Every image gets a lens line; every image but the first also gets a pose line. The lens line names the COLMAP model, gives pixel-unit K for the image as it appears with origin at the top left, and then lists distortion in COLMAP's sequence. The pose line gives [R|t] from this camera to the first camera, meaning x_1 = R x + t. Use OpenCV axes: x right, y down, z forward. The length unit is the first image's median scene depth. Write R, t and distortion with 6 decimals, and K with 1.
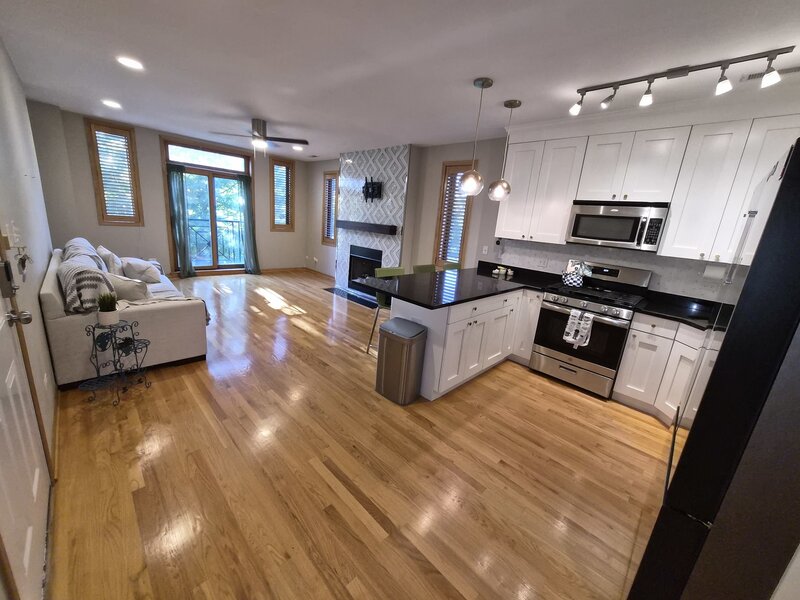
lens RADIAL K [[311.5, 0, 396.0], [0, 311.5, 295.9], [0, 0, 1]] dist [-0.001889, -0.000459]
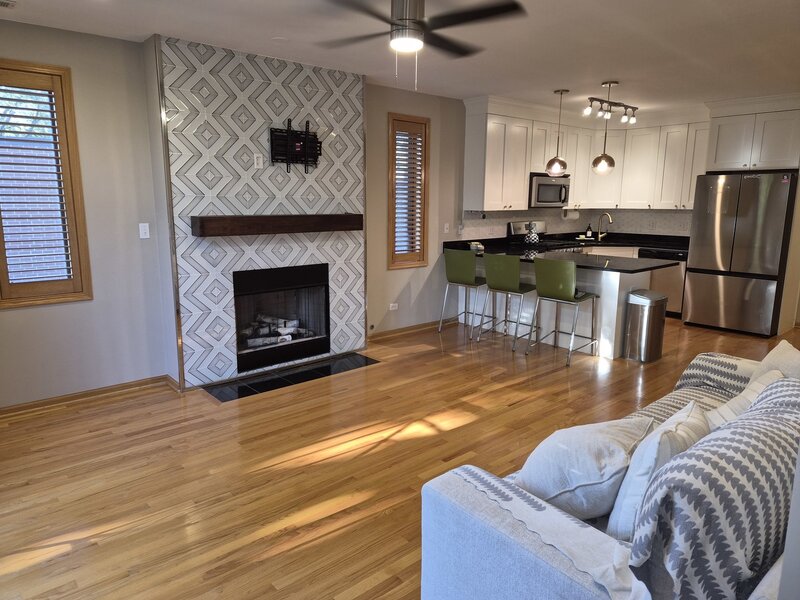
lens RADIAL K [[537.5, 0, 398.8], [0, 537.5, 302.0], [0, 0, 1]] dist [0.027135, 0.000449]
pose [[0.068245, -0.269856, 0.960479, -1.152714], [0.244029, 0.937995, 0.246200, -0.345103], [-0.967364, 0.217583, 0.129866, 0.968513]]
